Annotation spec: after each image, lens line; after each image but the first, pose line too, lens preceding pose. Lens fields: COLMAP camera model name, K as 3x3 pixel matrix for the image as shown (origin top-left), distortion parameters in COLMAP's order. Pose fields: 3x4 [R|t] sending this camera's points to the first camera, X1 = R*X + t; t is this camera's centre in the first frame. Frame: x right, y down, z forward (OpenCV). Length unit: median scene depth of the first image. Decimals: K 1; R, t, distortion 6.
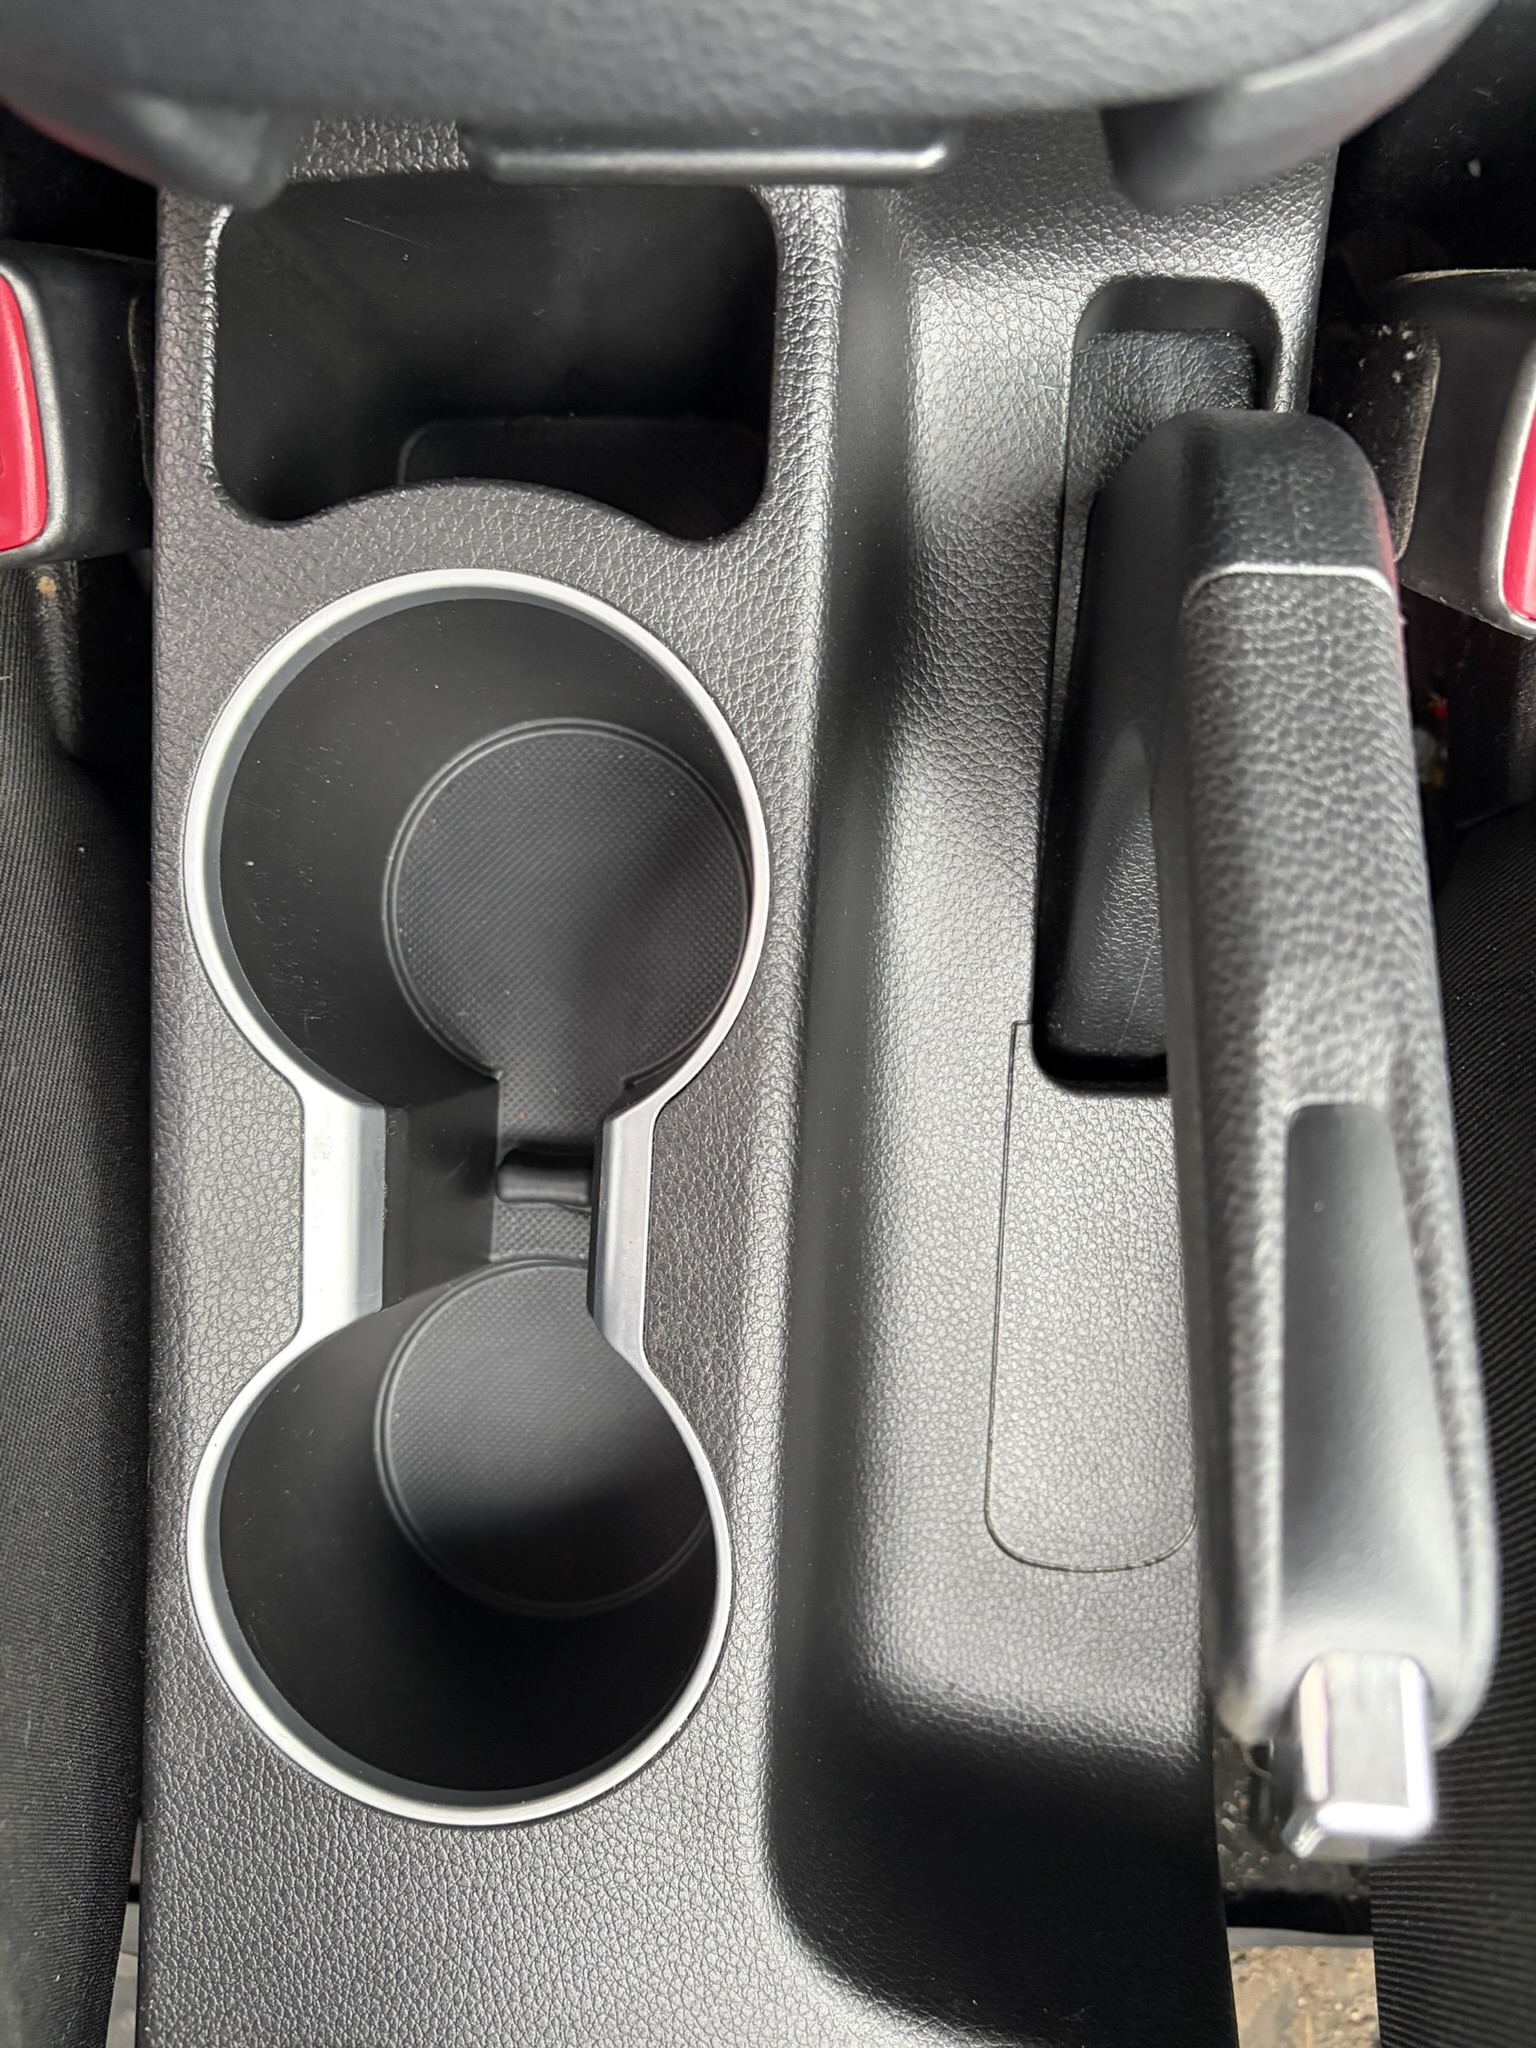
lens RADIAL K [[1542.1, 0, 785.8], [0, 1542.1, 1024.4], [0, 0, 1]] dist [-0.012858, -0.032962]
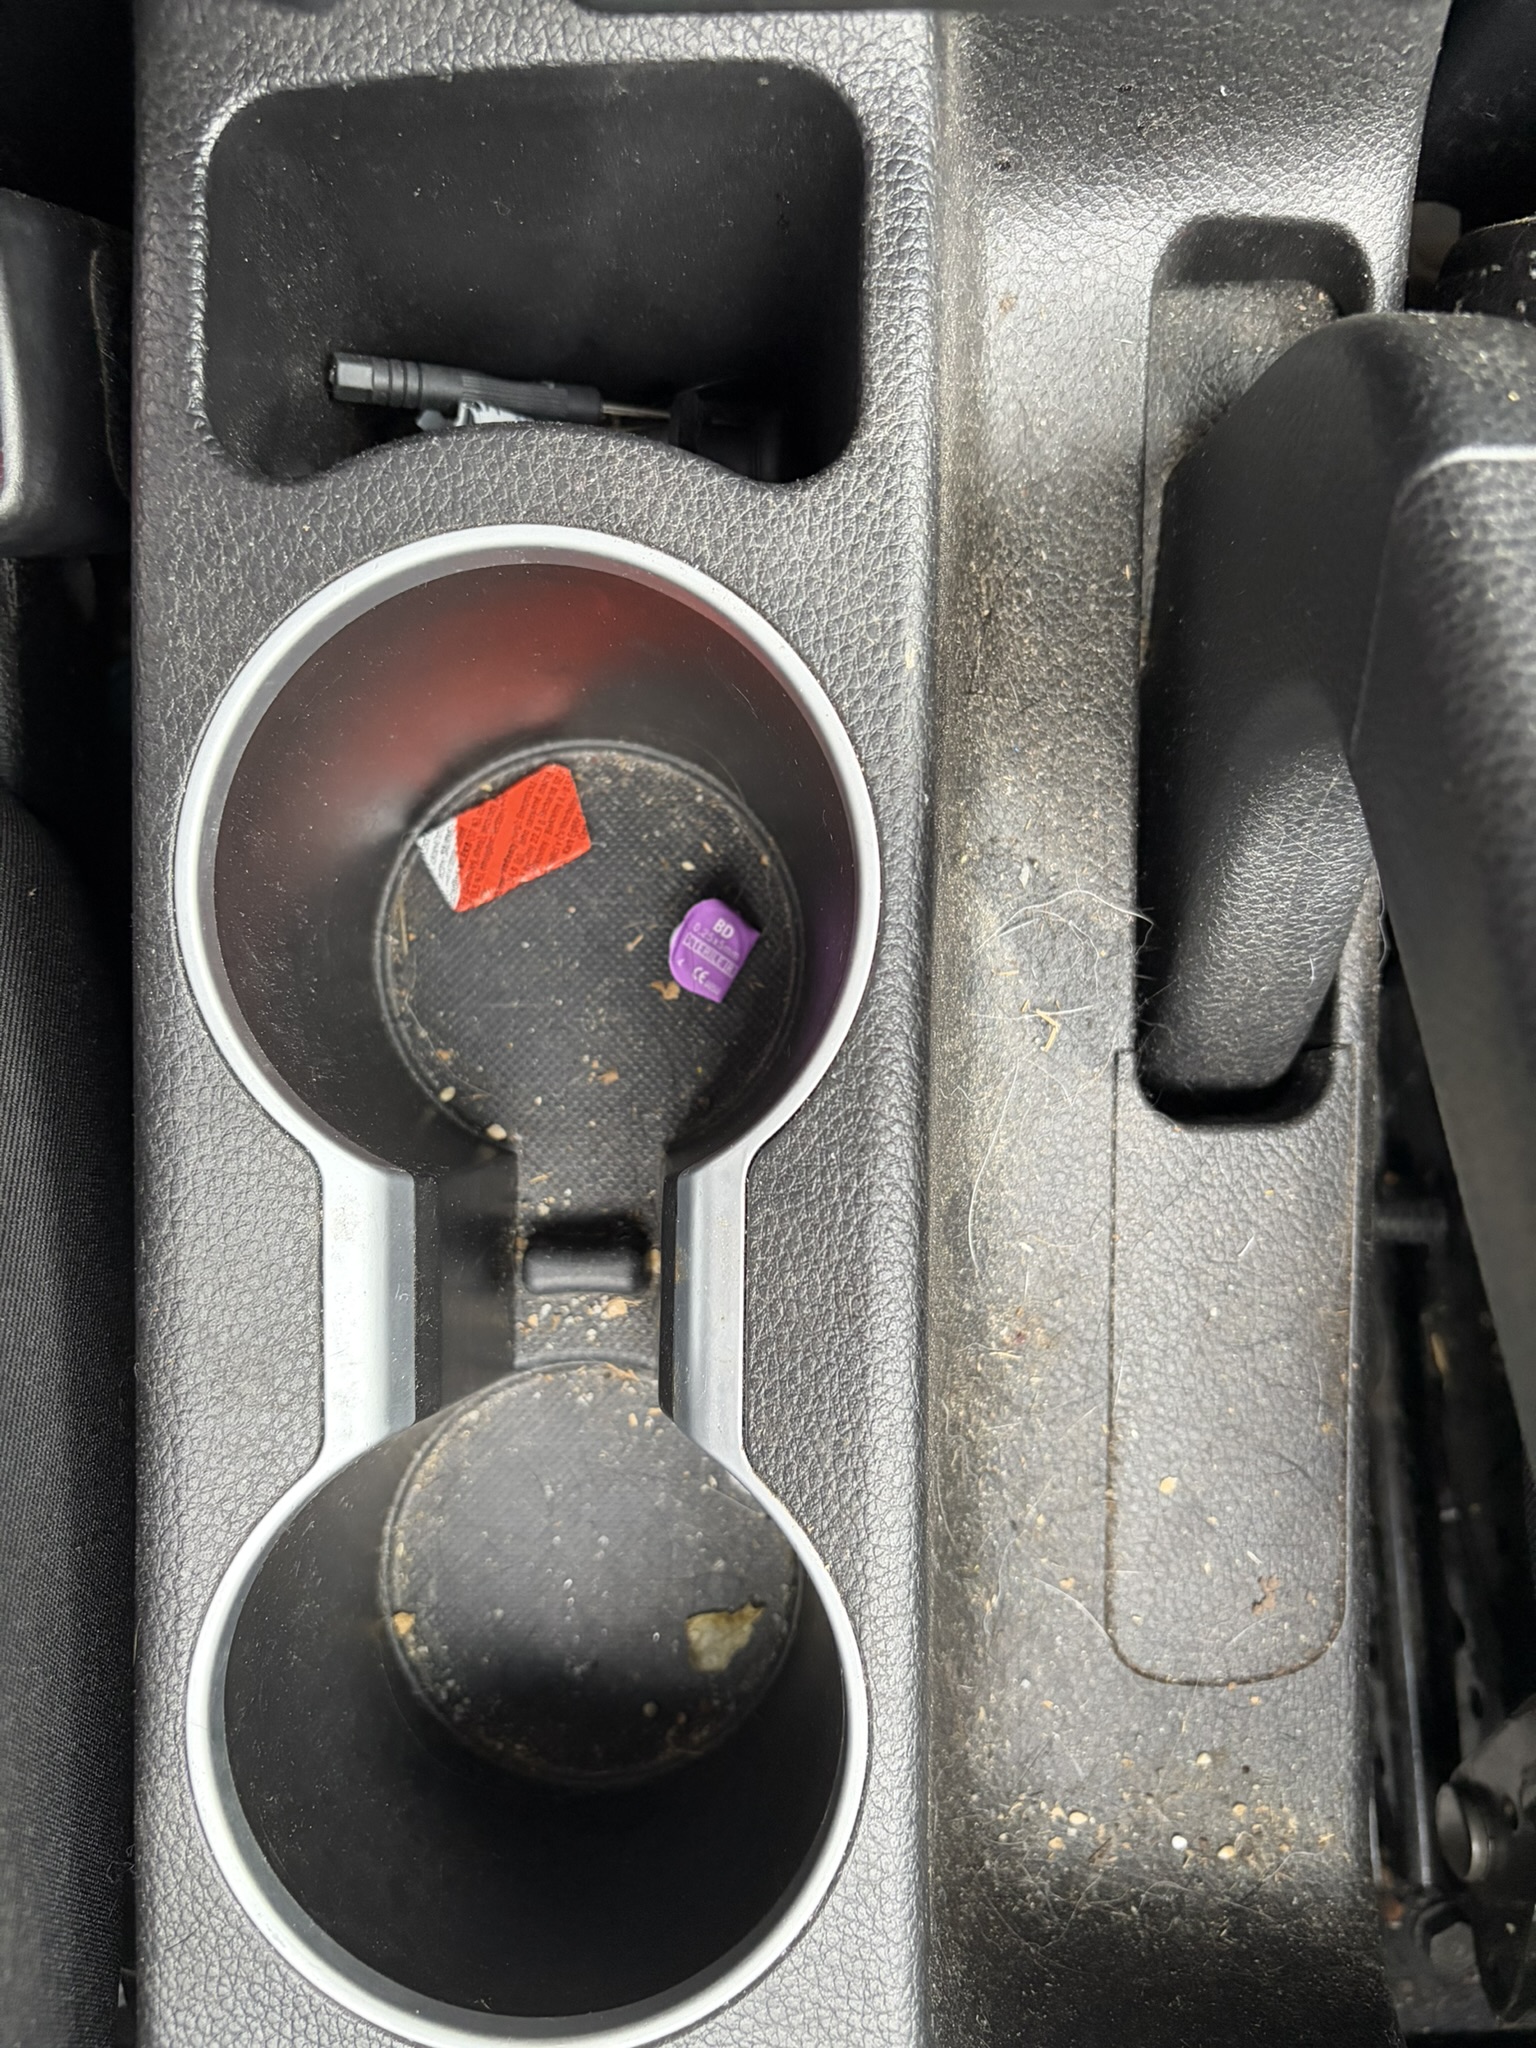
lens RADIAL K [[1542.1, 0, 756.1], [0, 1542.1, 1026.4], [0, 0, 1]] dist [-0.012858, -0.032962]
pose [[0.996901, -0.046699, 0.063298, -0.129520], [0.051806, 0.995318, -0.081604, 0.053202], [-0.059191, 0.084630, 0.994653, 0.155801]]
